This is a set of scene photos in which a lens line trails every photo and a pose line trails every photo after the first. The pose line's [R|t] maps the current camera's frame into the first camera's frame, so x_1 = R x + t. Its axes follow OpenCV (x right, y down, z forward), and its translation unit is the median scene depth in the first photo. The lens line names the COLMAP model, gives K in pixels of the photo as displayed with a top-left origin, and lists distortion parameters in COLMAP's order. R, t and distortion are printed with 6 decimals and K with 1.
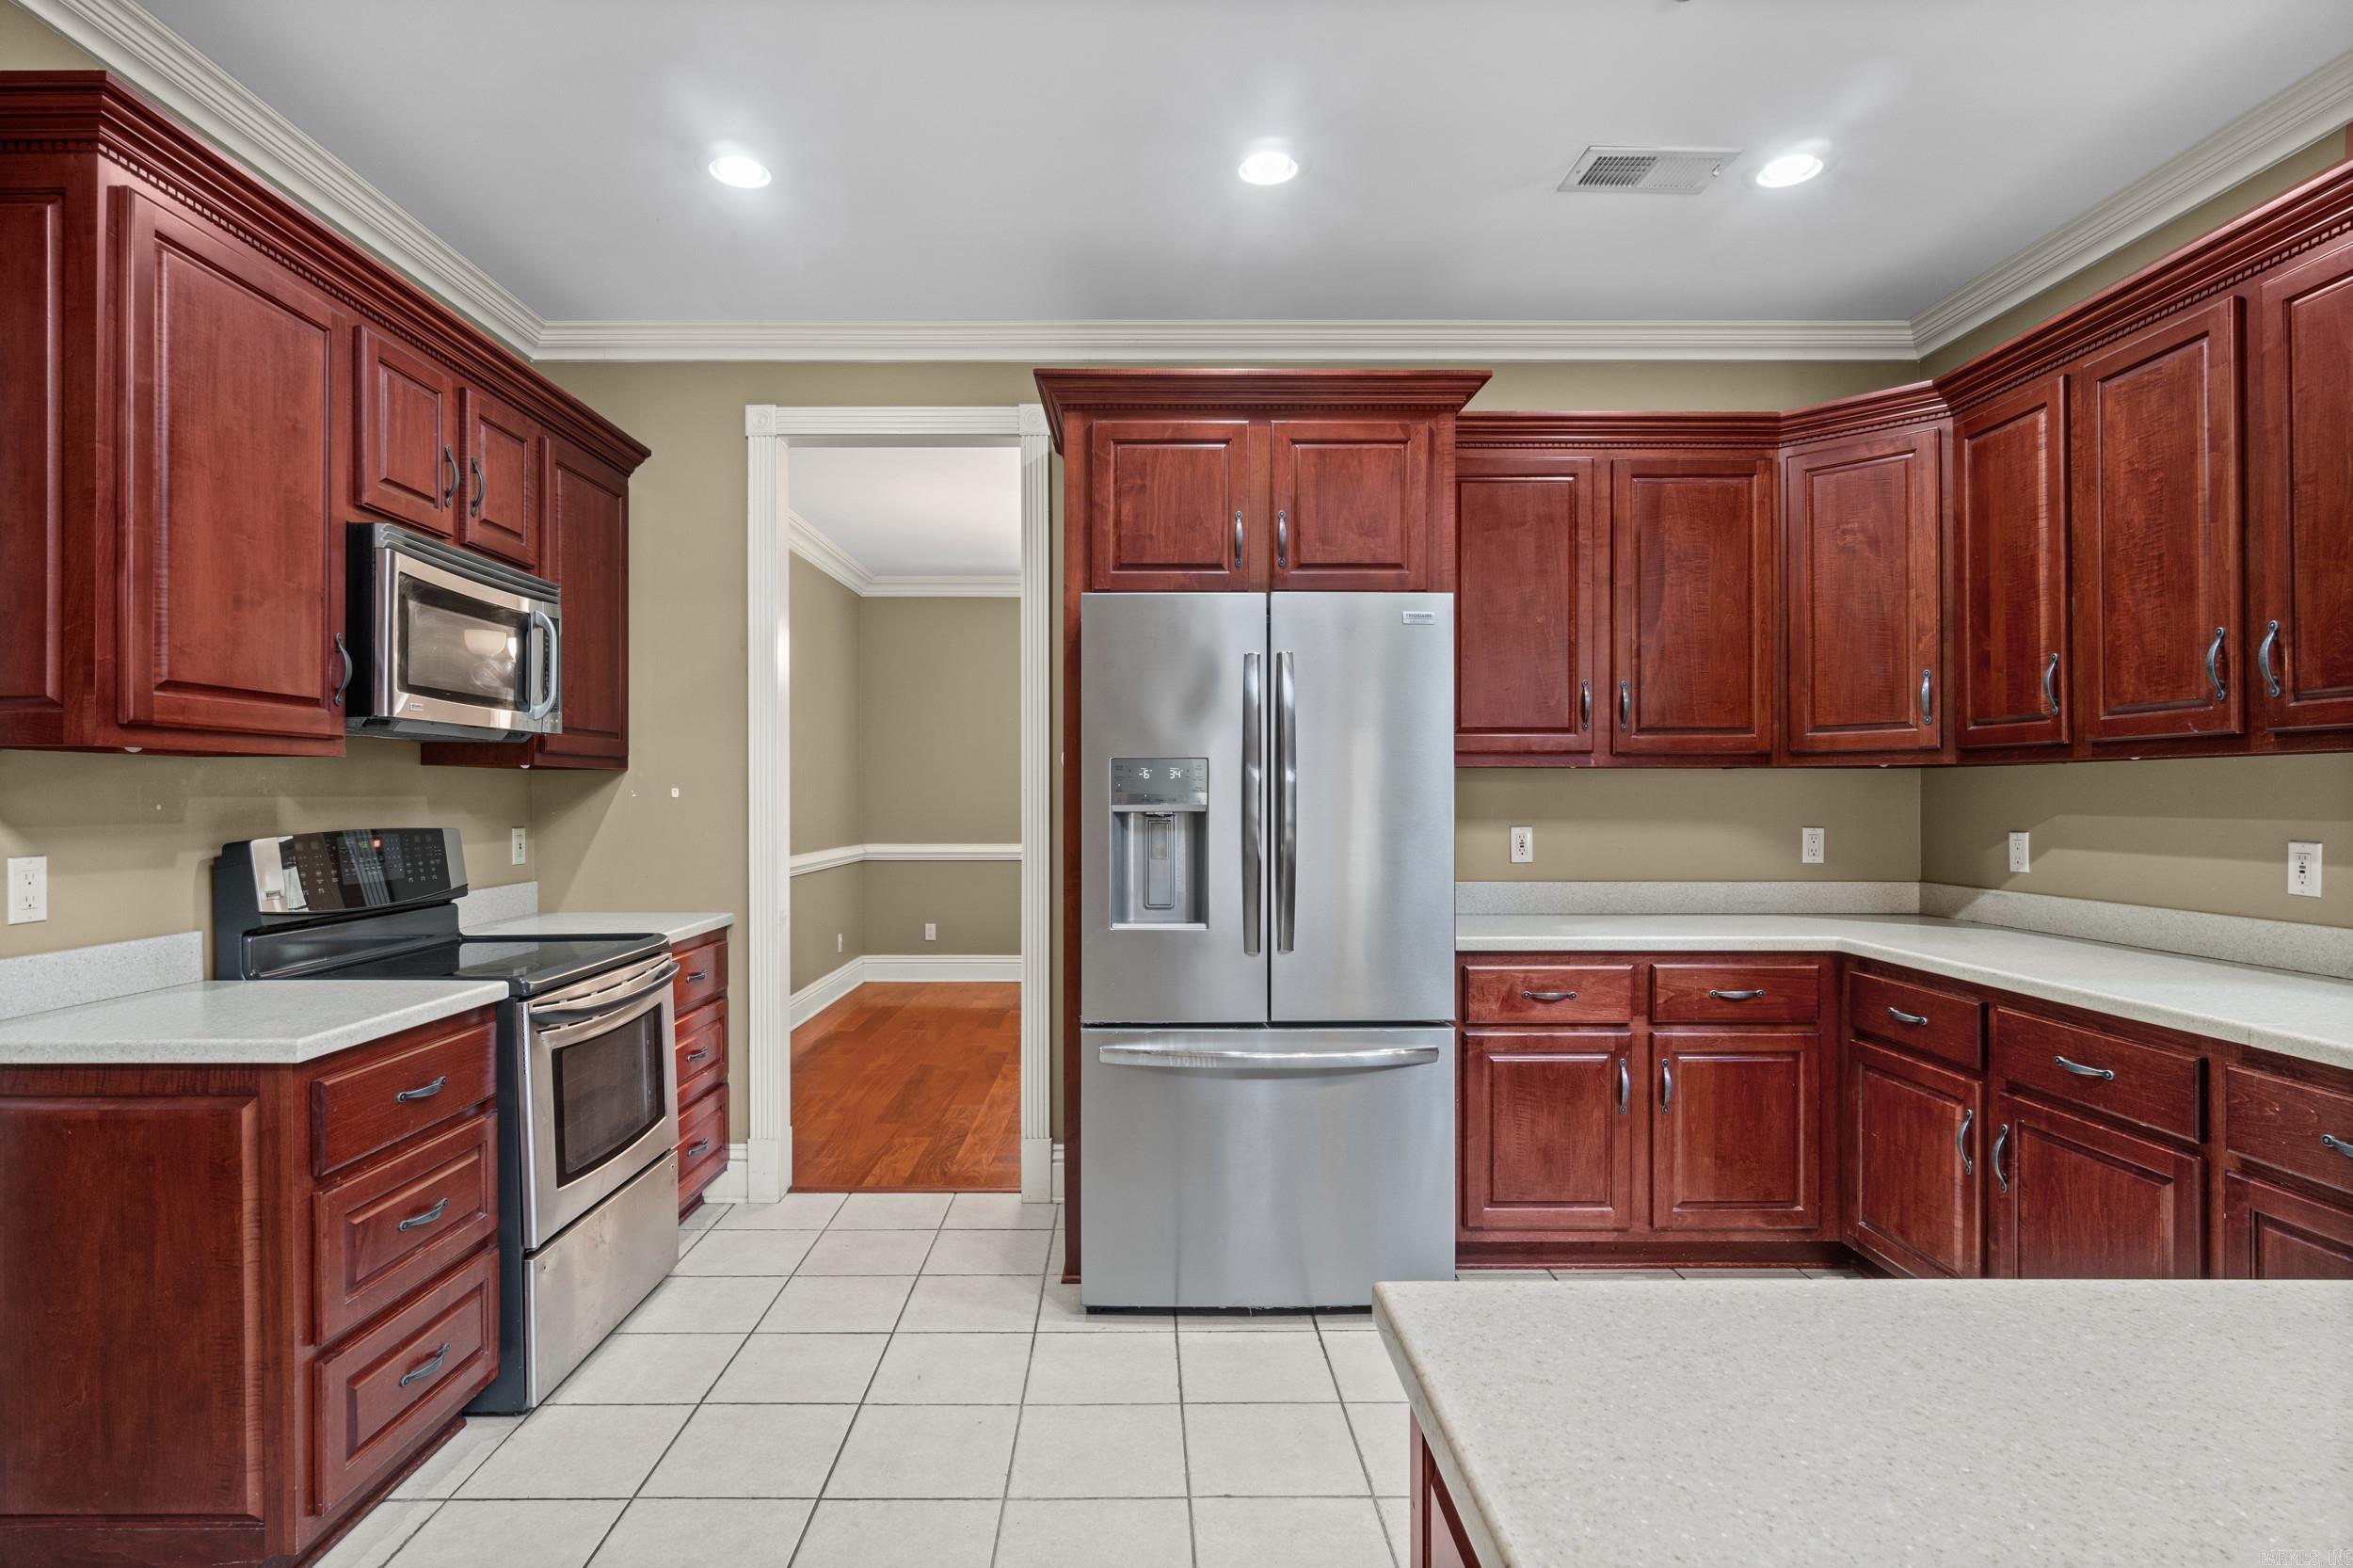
lens RADIAL K [[1204.6, 0, 1173.2], [0, 1204.6, 795.3], [0, 0, 1]] dist [-0.005249, 0.004884]
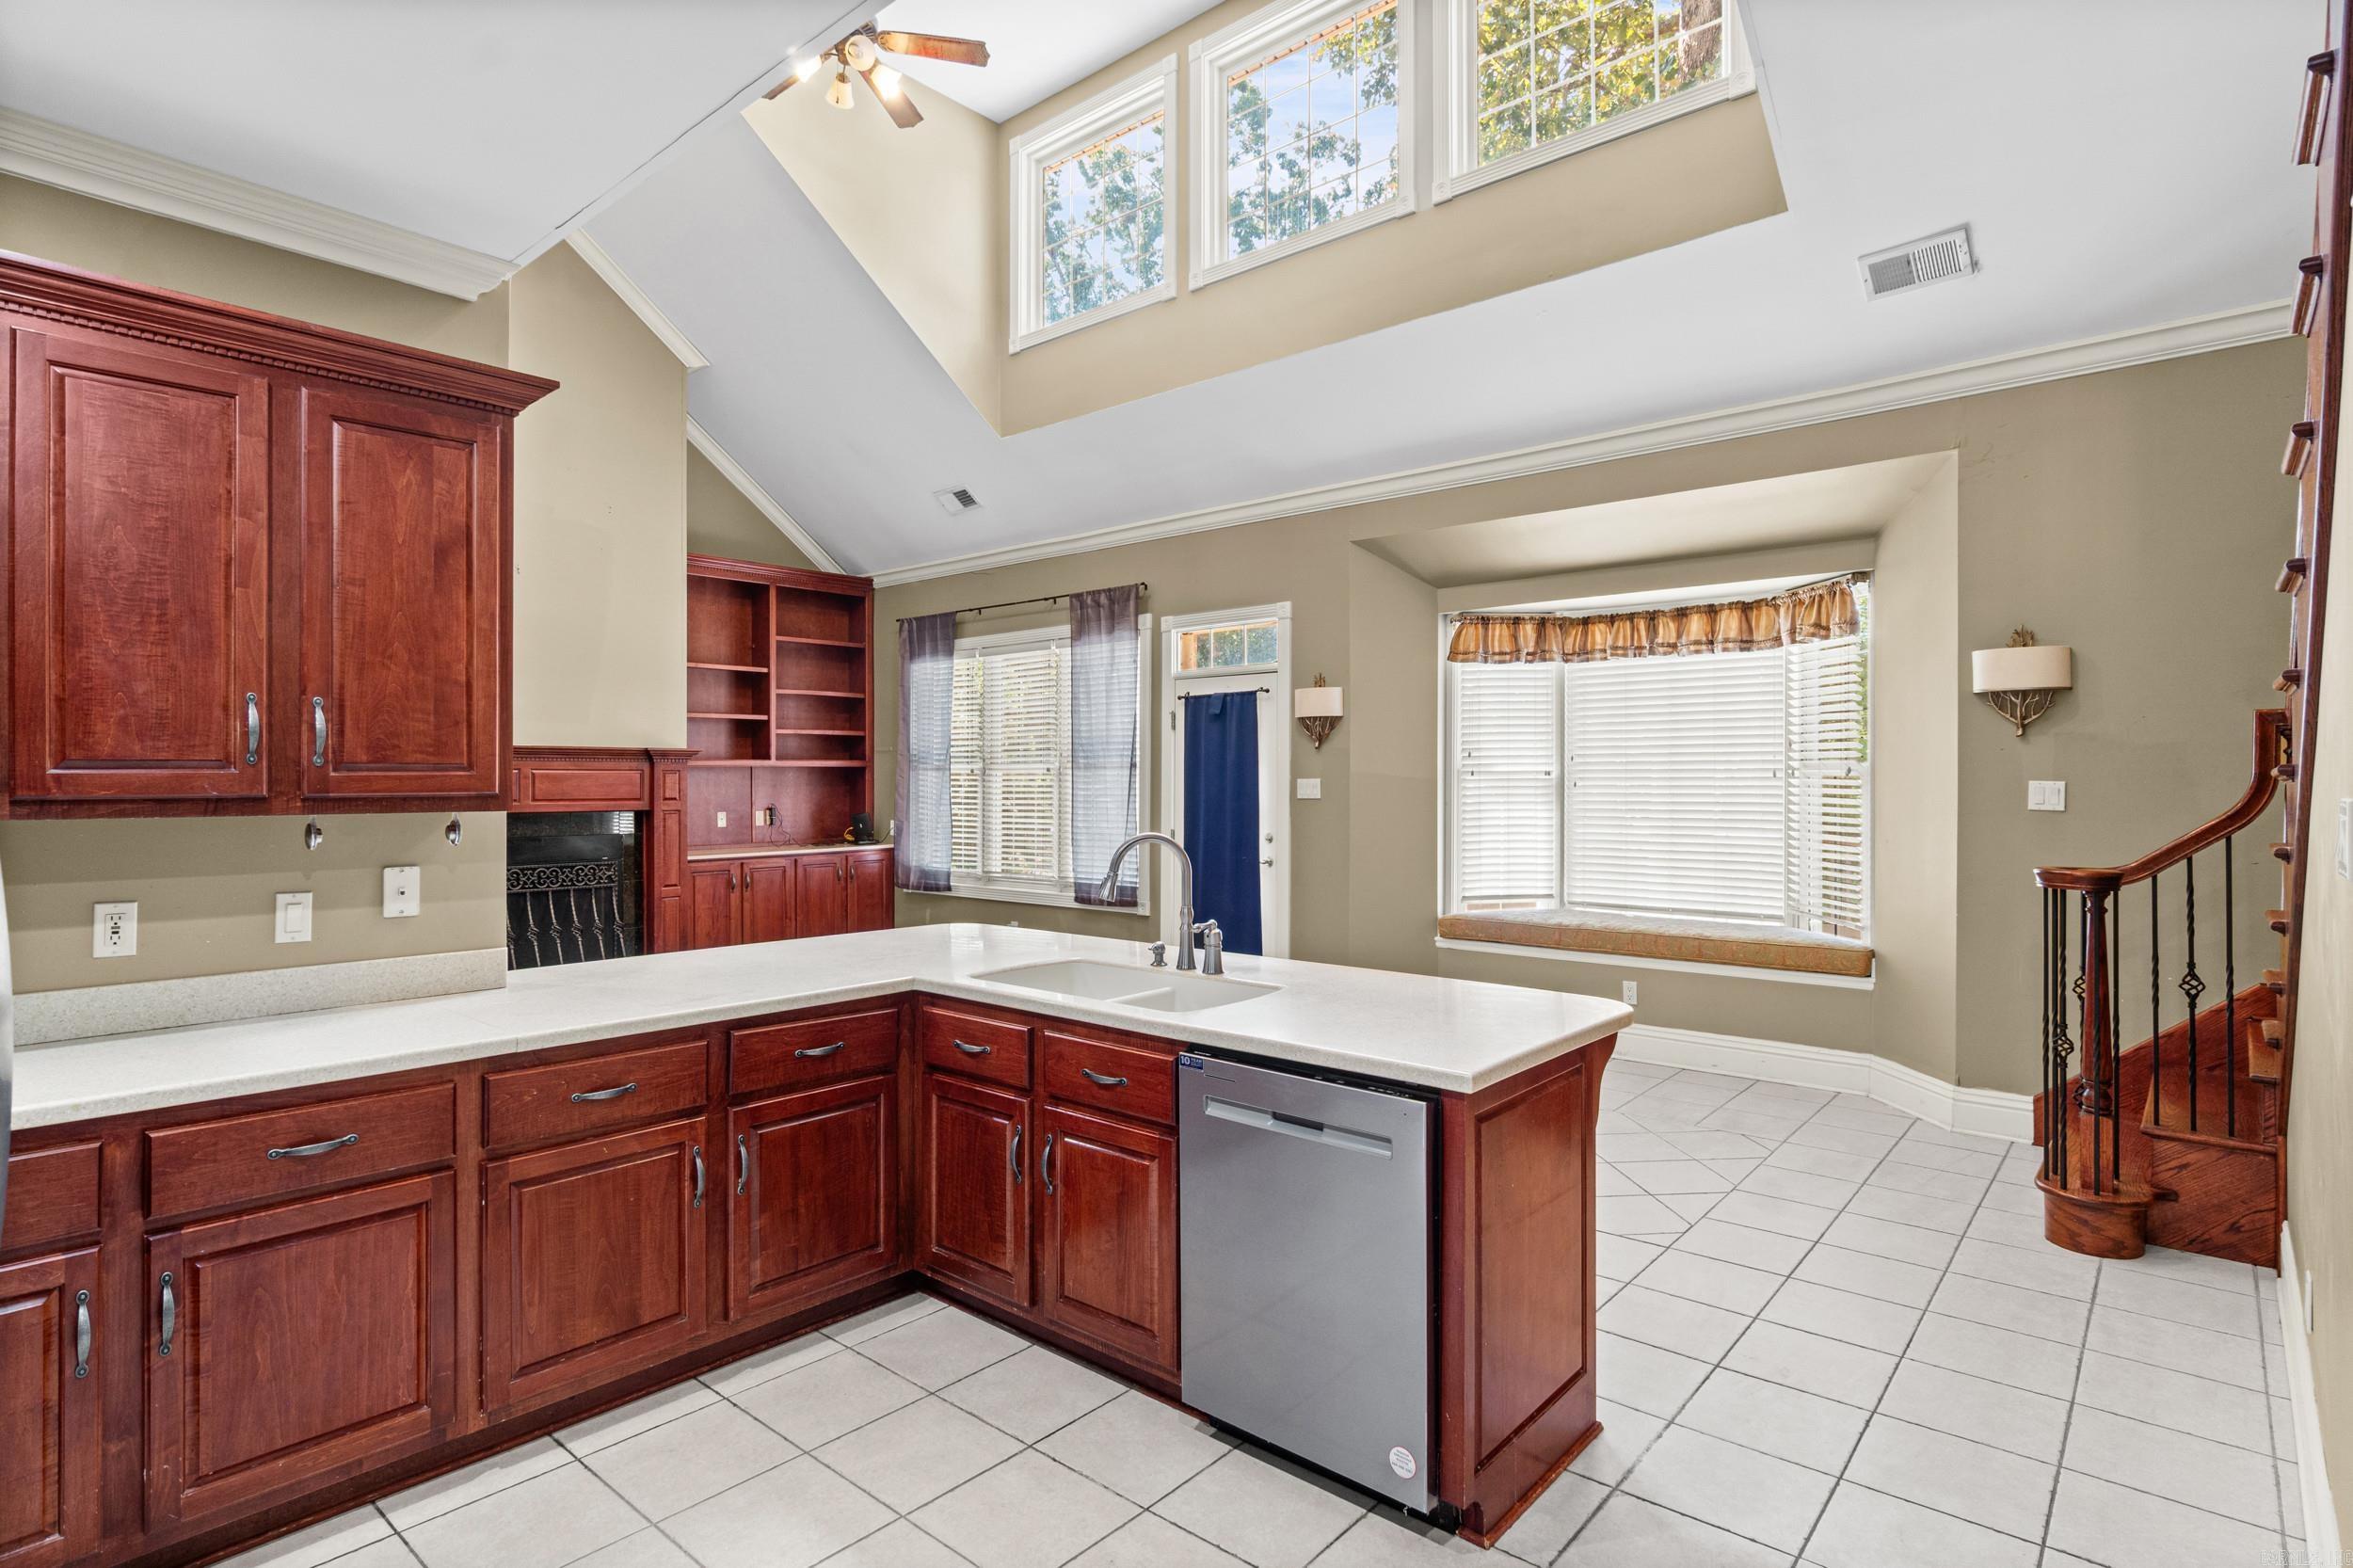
lens RADIAL K [[1204.6, 0, 1180.8], [0, 1204.6, 774.5], [0, 0, 1]] dist [-0.005249, 0.004884]
pose [[-0.743210, 0.005948, 0.669031, -0.379070], [0.003395, 0.999981, -0.005119, -0.059442], [-0.669049, -0.001533, -0.743217, 1.174630]]
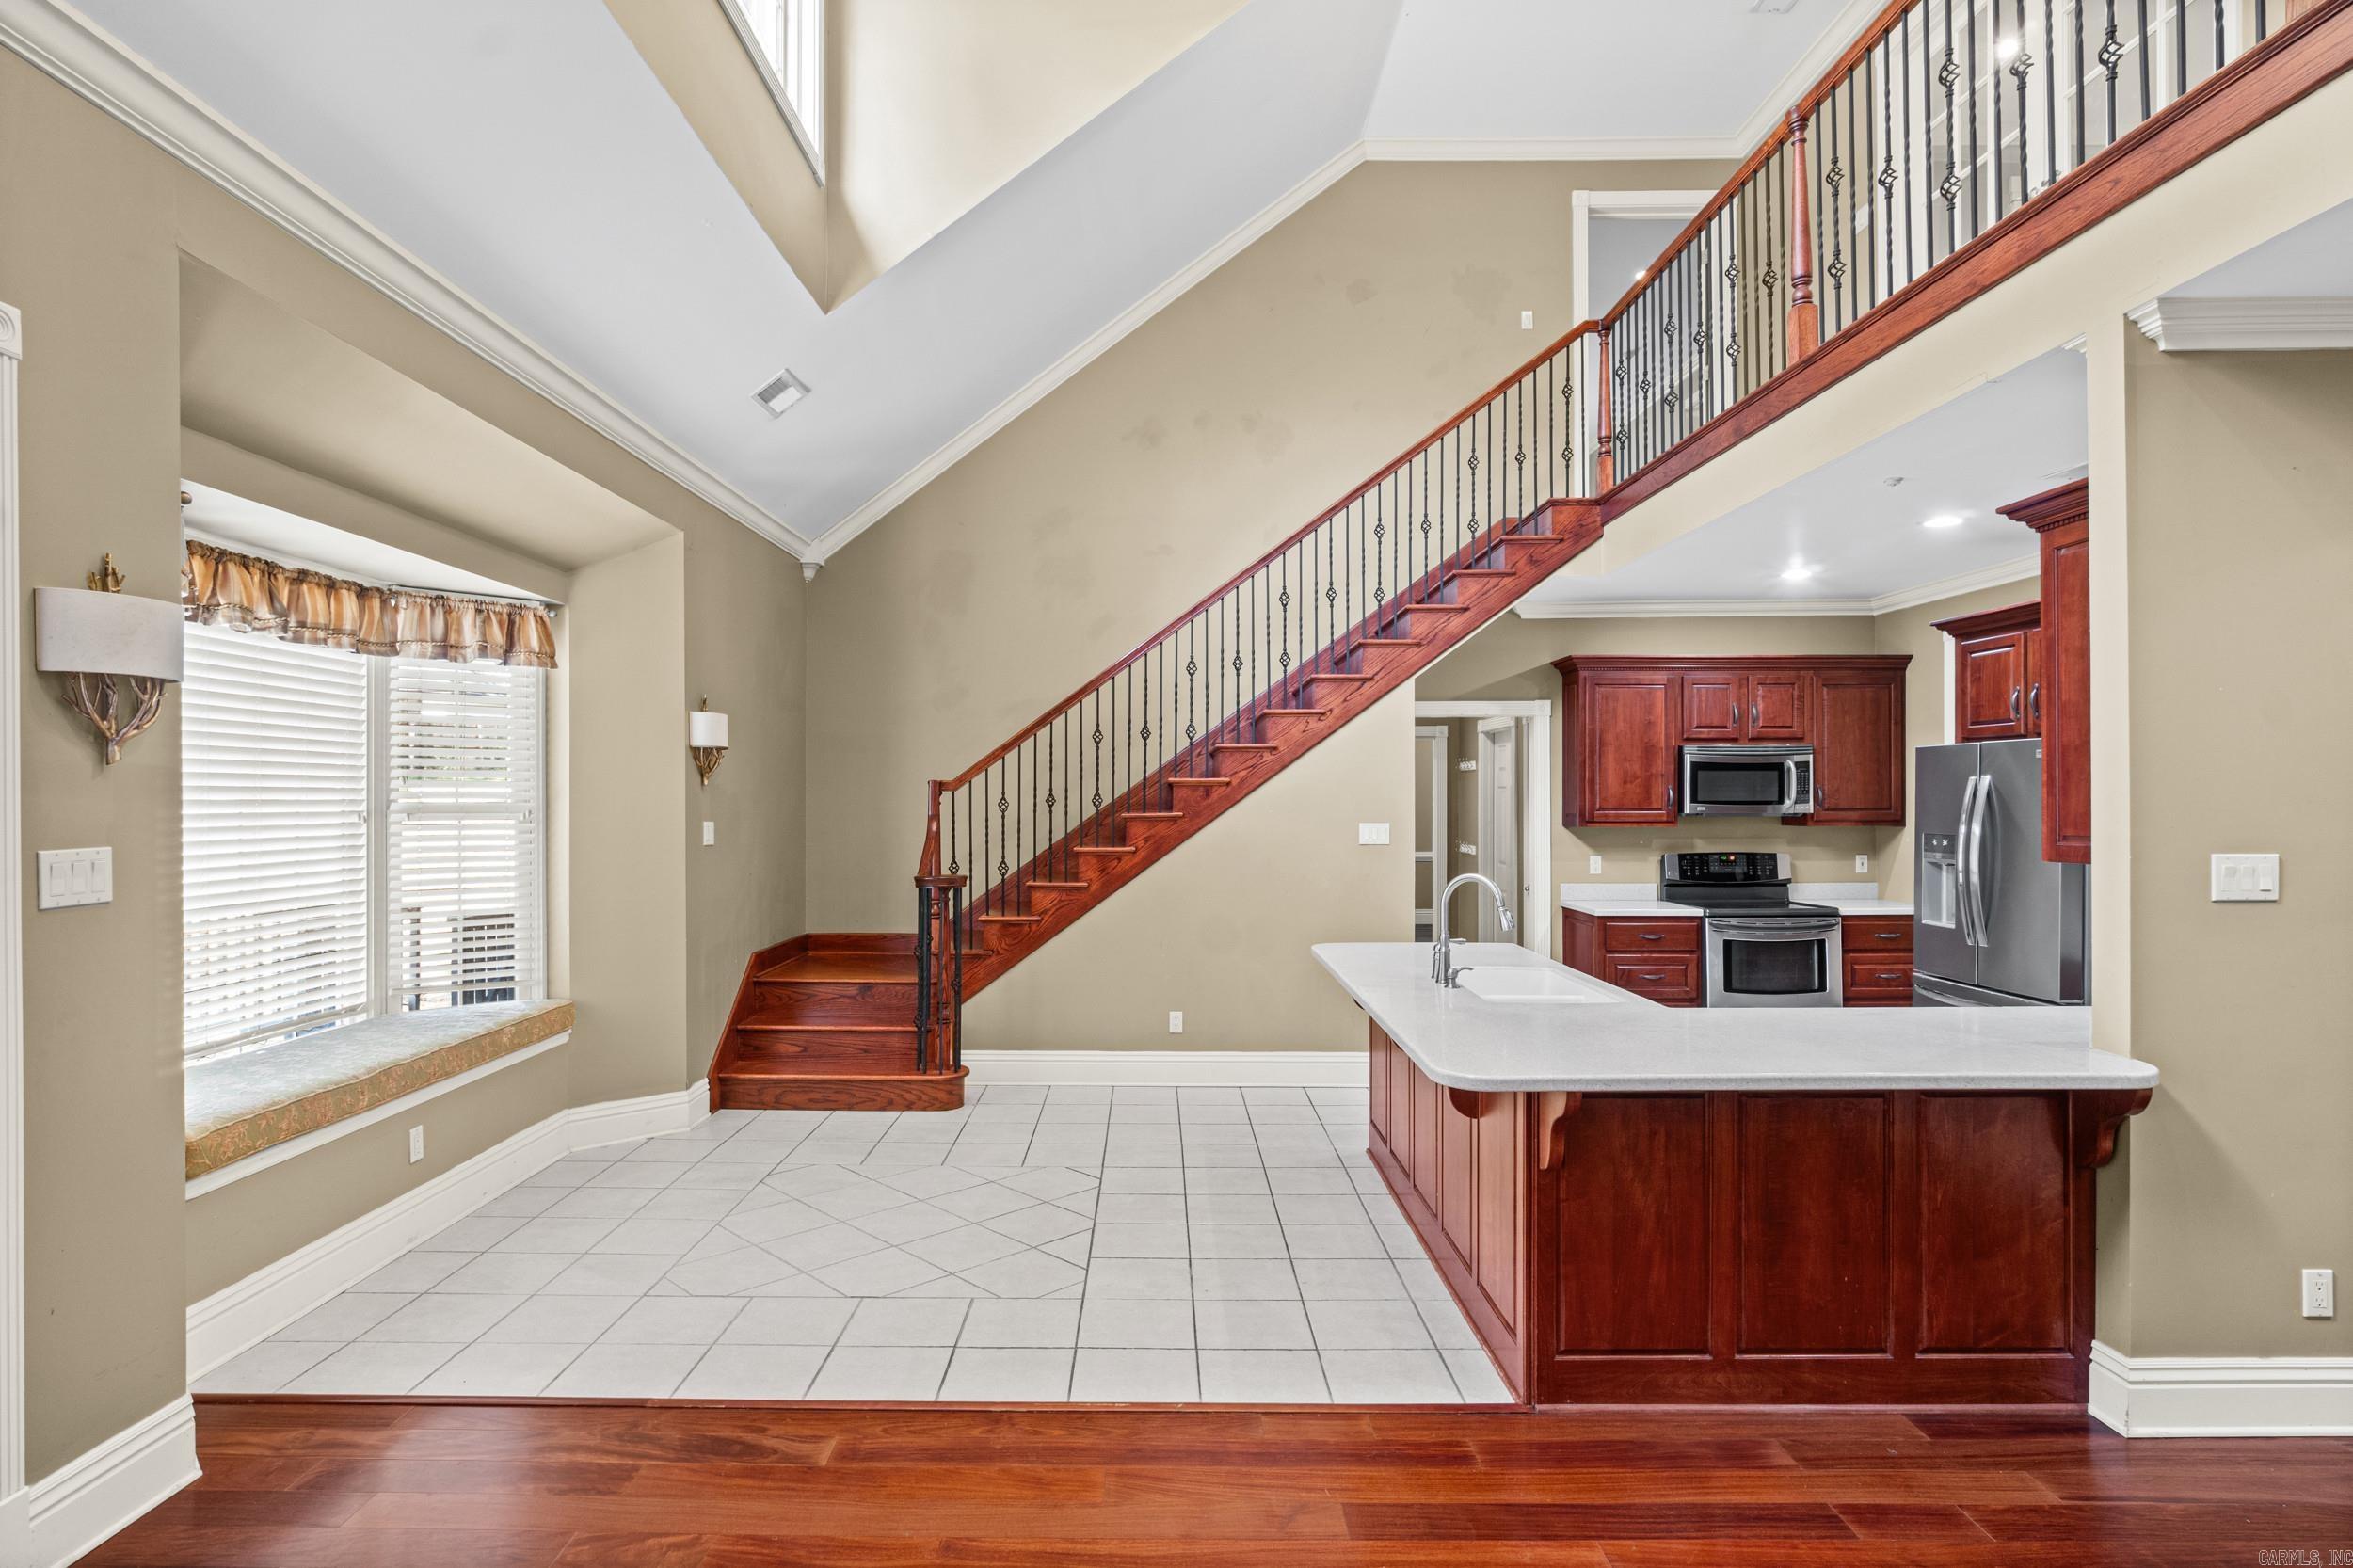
lens RADIAL K [[1204.6, 0, 1169.3], [0, 1204.6, 793.2], [0, 0, 1]] dist [-0.005249, 0.004884]
pose [[-0.009920, -0.002264, -0.999948, 2.199812], [-0.000711, 0.999997, -0.002257, -0.104861], [0.999951, 0.000689, -0.009922, -0.192937]]
